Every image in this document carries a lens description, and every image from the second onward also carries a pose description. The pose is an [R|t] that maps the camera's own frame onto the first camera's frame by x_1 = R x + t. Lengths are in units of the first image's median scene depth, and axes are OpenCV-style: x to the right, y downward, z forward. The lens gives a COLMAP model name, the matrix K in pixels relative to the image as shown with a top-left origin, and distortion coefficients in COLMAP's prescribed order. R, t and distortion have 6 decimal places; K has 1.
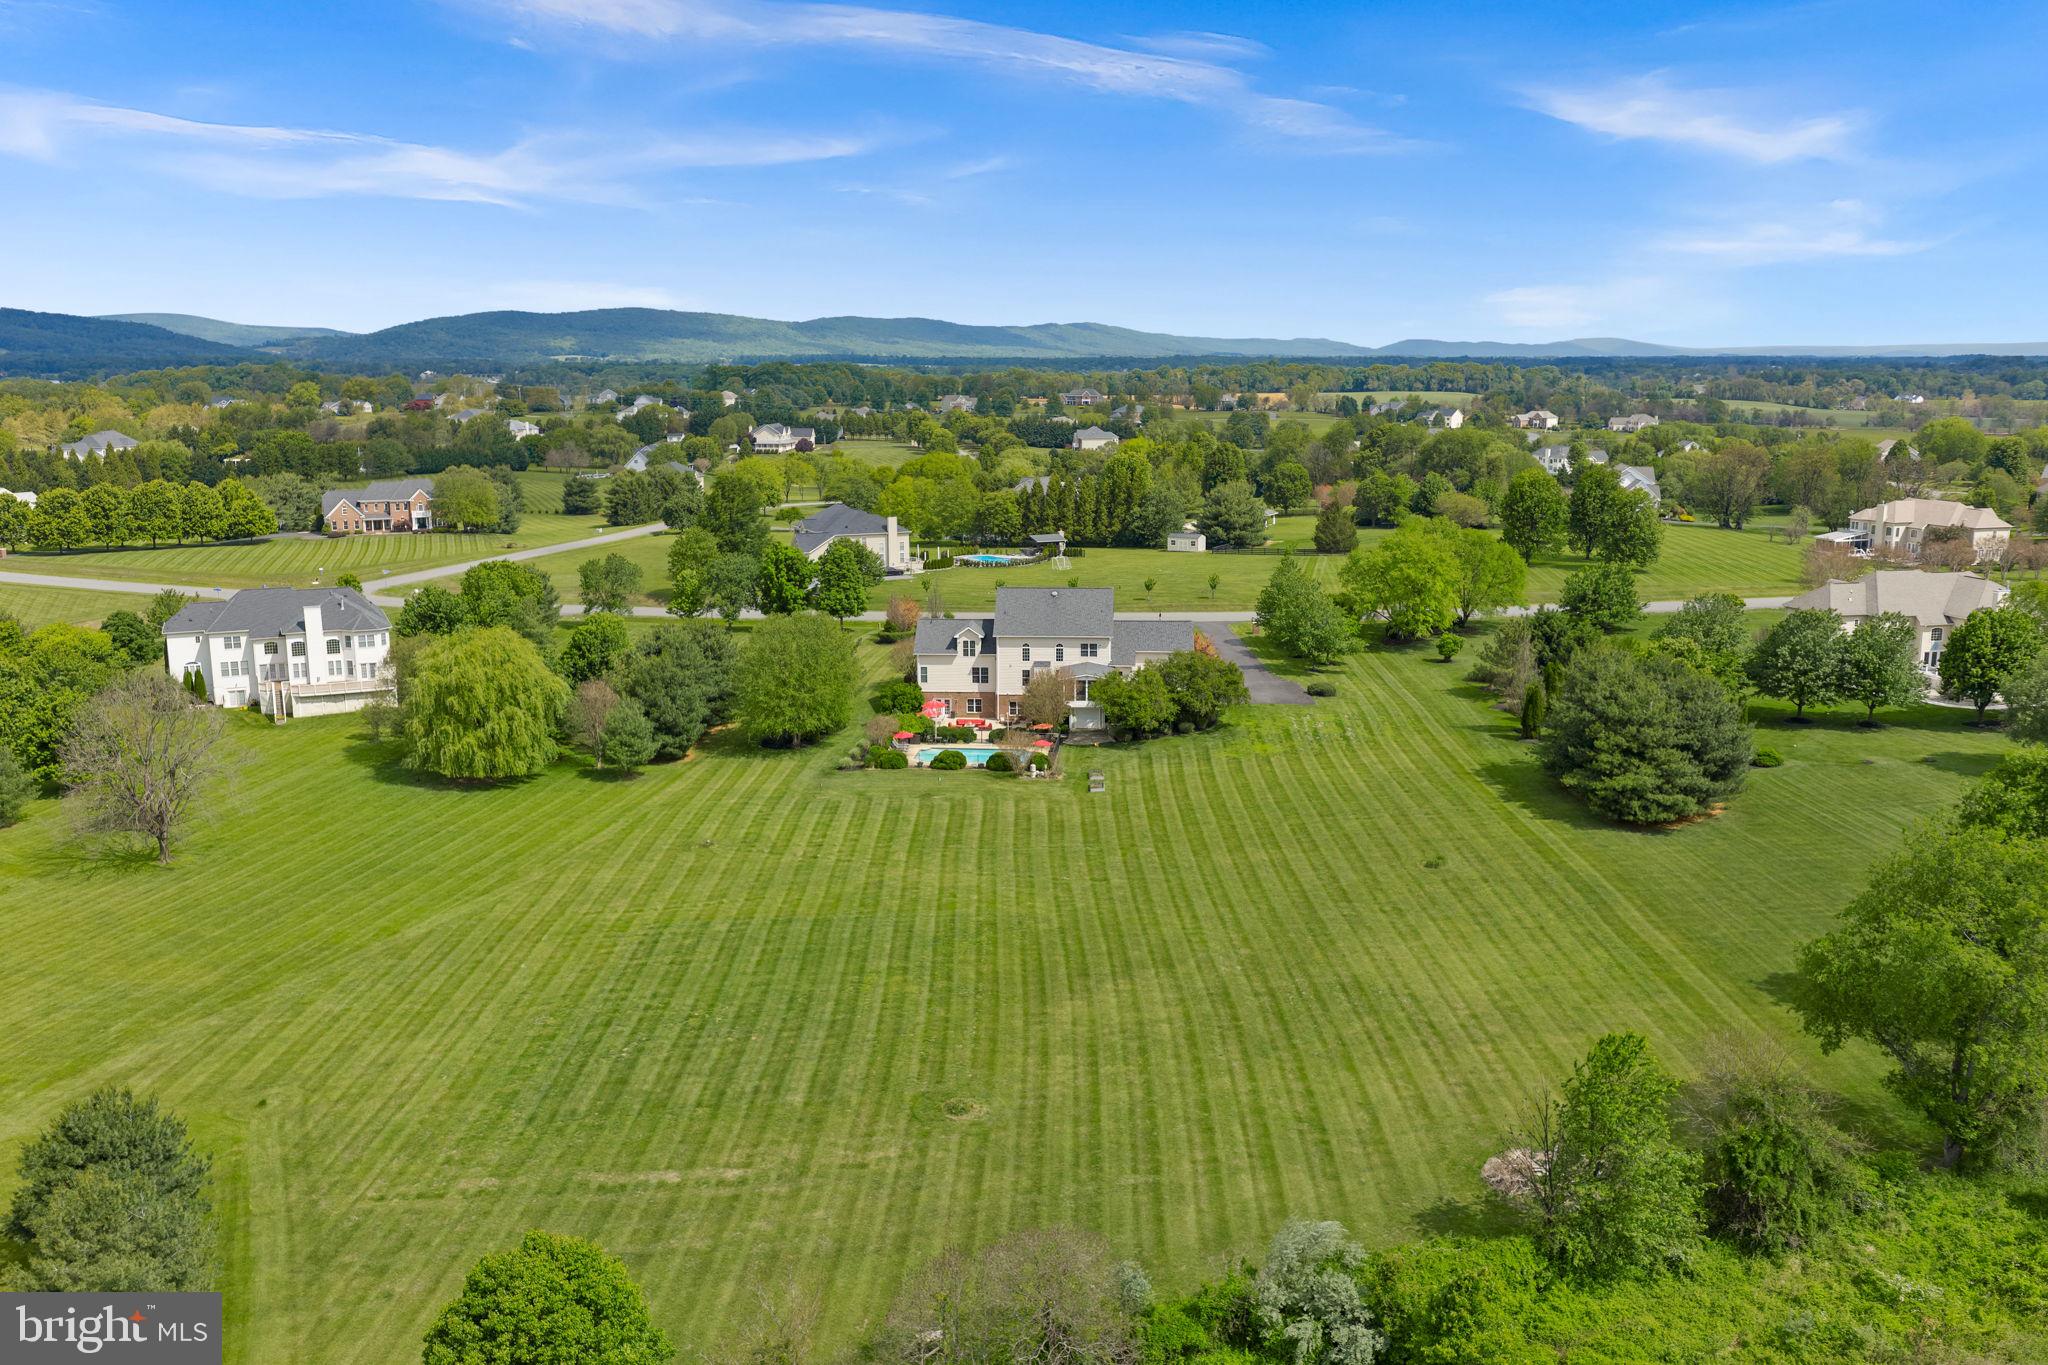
lens RADIAL K [[1693.1, 0, 1029.0], [0, 1693.1, 688.7], [0, 0, 1]] dist [0.028828, -0.055597]
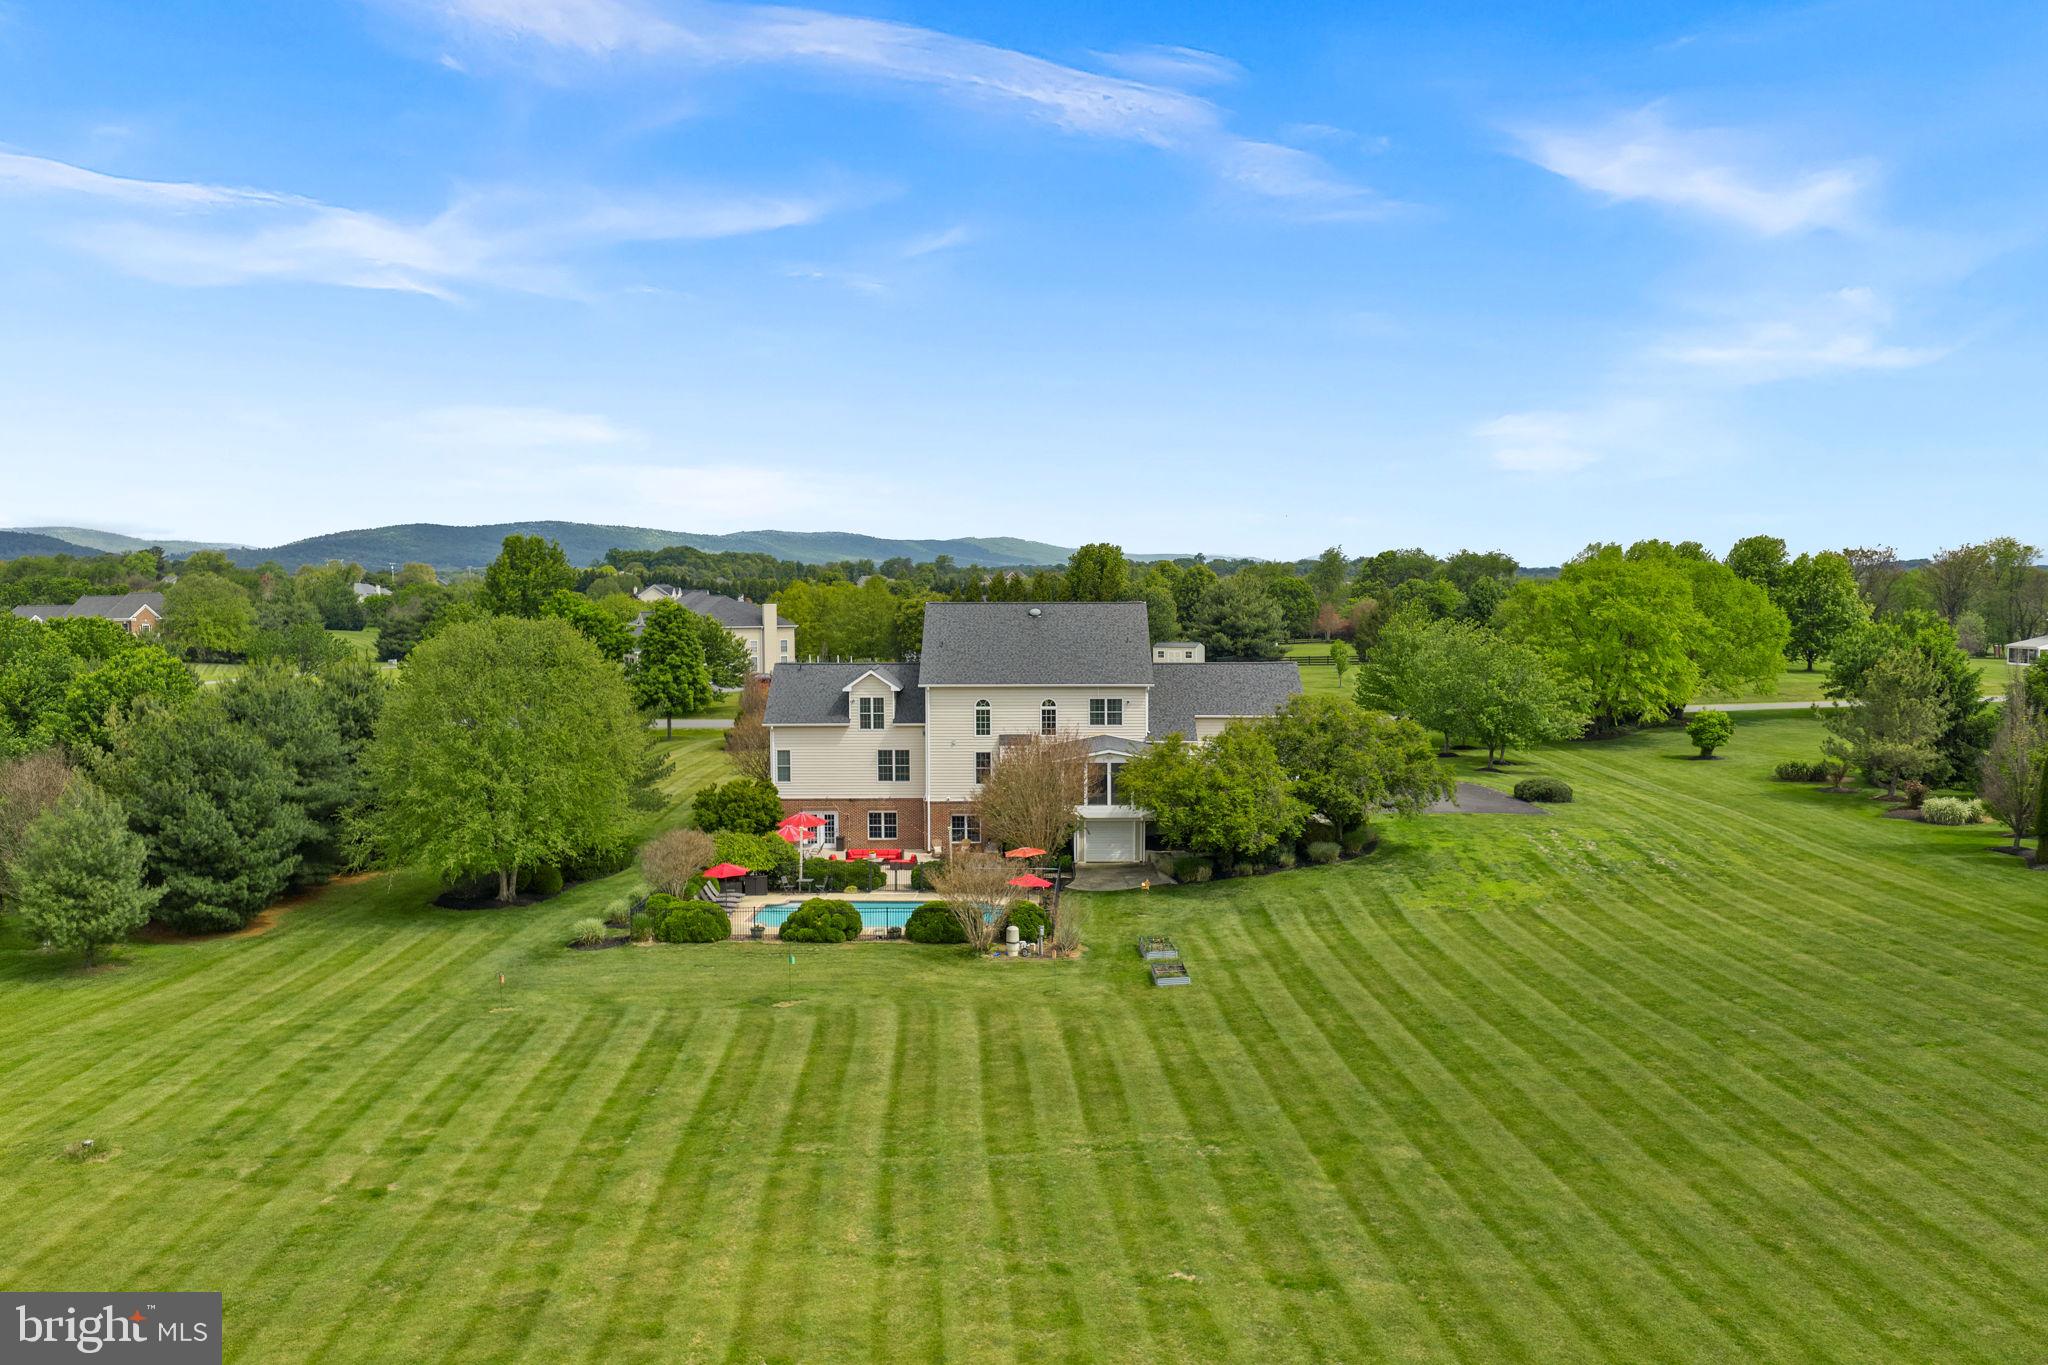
lens RADIAL K [[1693.1, 0, 1029.0], [0, 1693.1, 688.7], [0, 0, 1]] dist [0.028828, -0.055597]
pose [[0.998846, -0.005352, 0.047737, -0.012355], [0.011278, 0.992125, -0.124745, 0.033909], [-0.046693, 0.125140, 0.991040, 0.492612]]
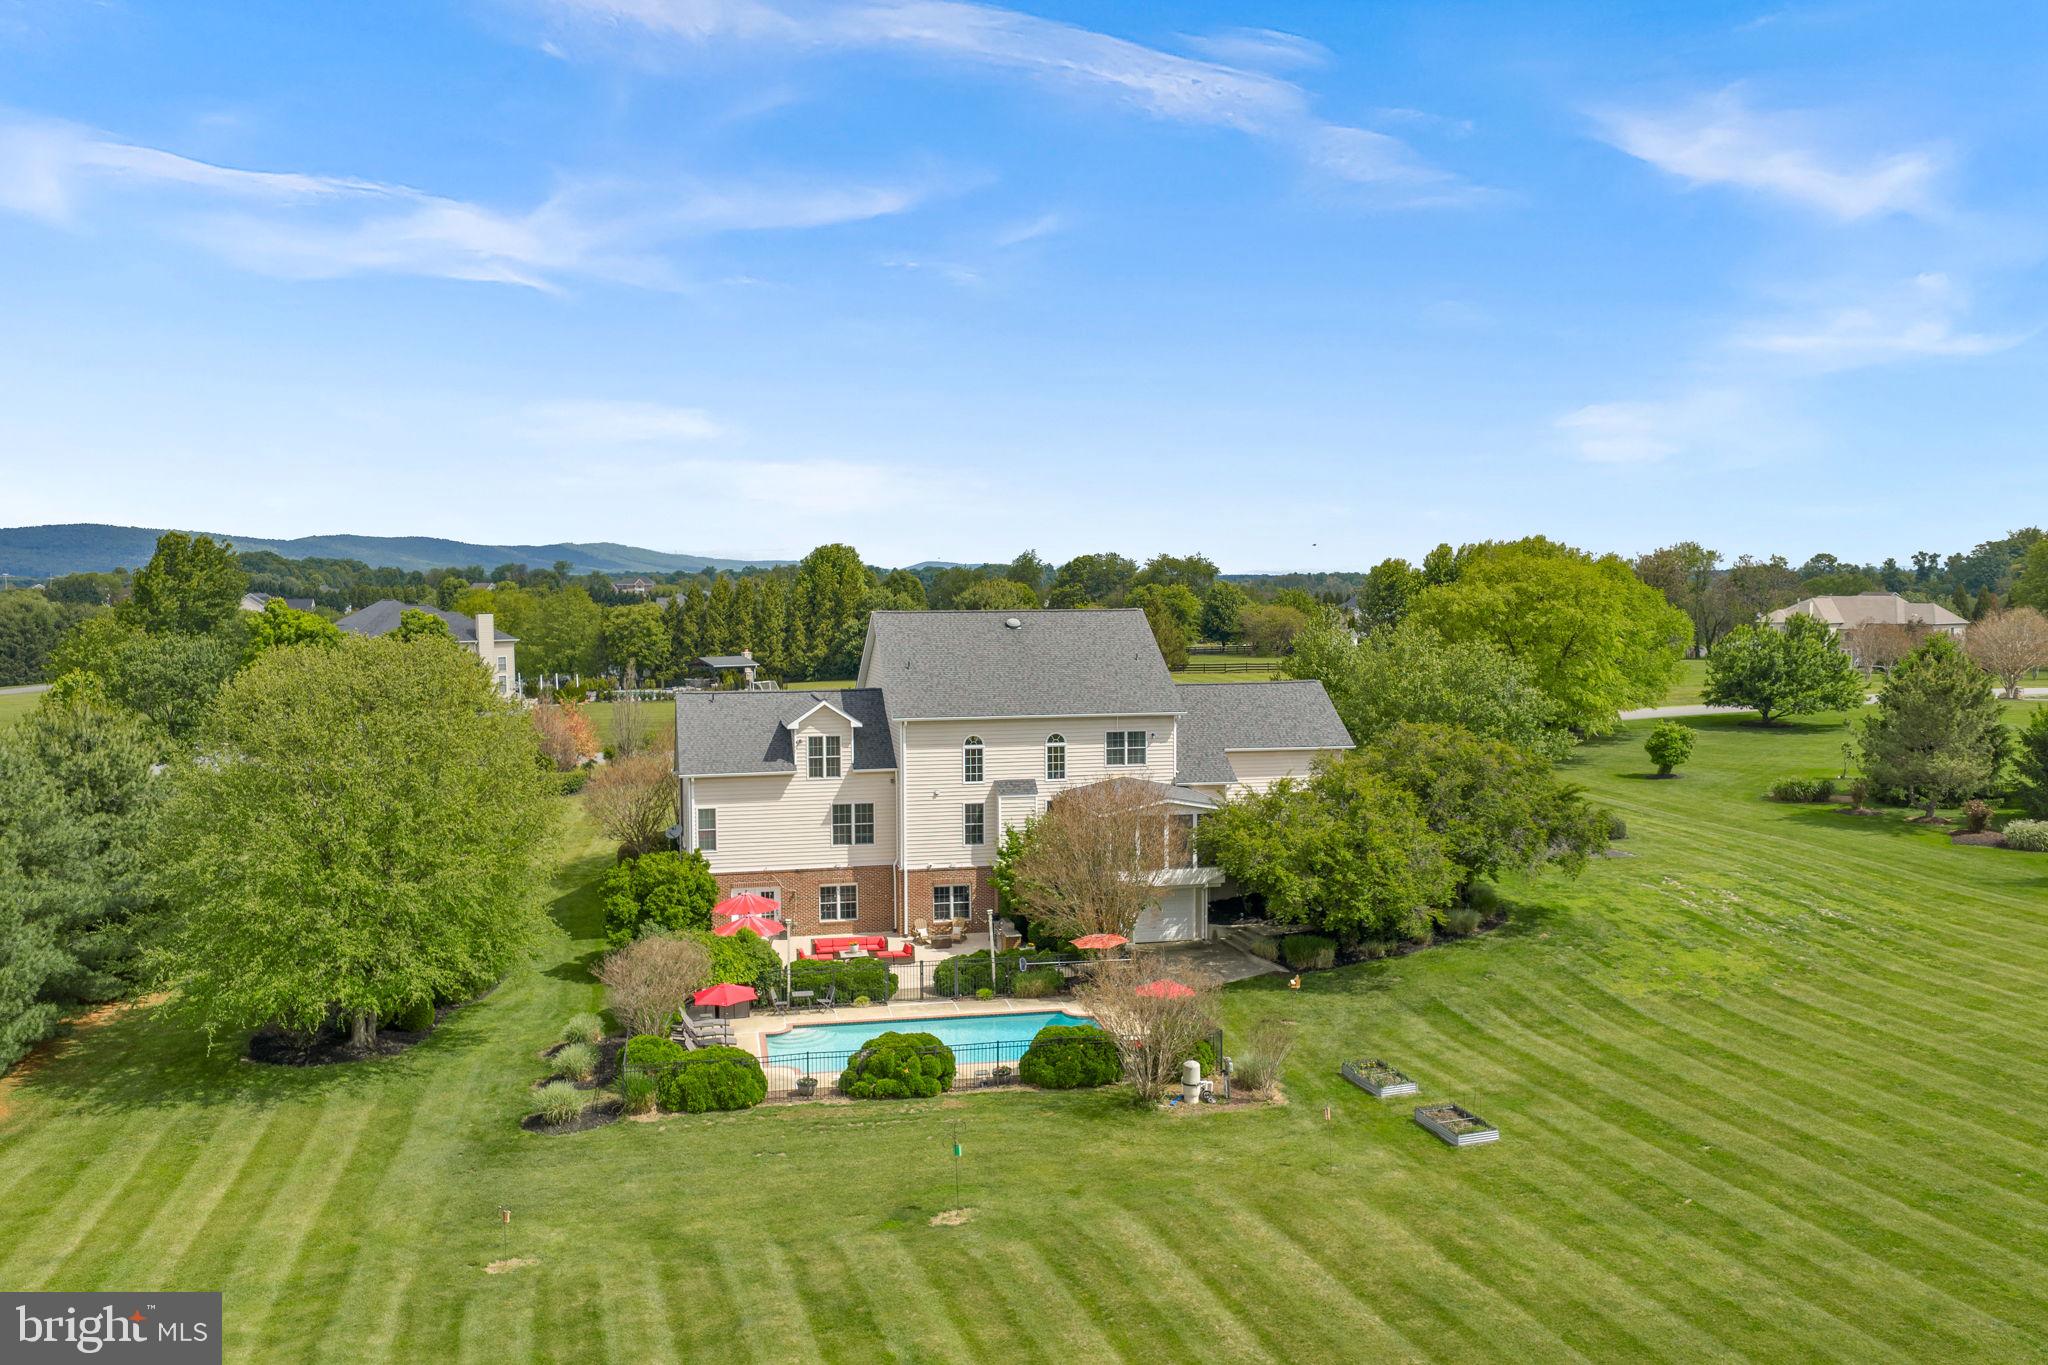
lens RADIAL K [[1693.1, 0, 1029.0], [0, 1693.1, 688.7], [0, 0, 1]] dist [0.028828, -0.055597]
pose [[0.961491, -0.021685, 0.273978, -0.098254], [0.056822, 0.991029, -0.120970, 0.011028], [-0.268897, 0.131879, 0.954098, 0.616107]]
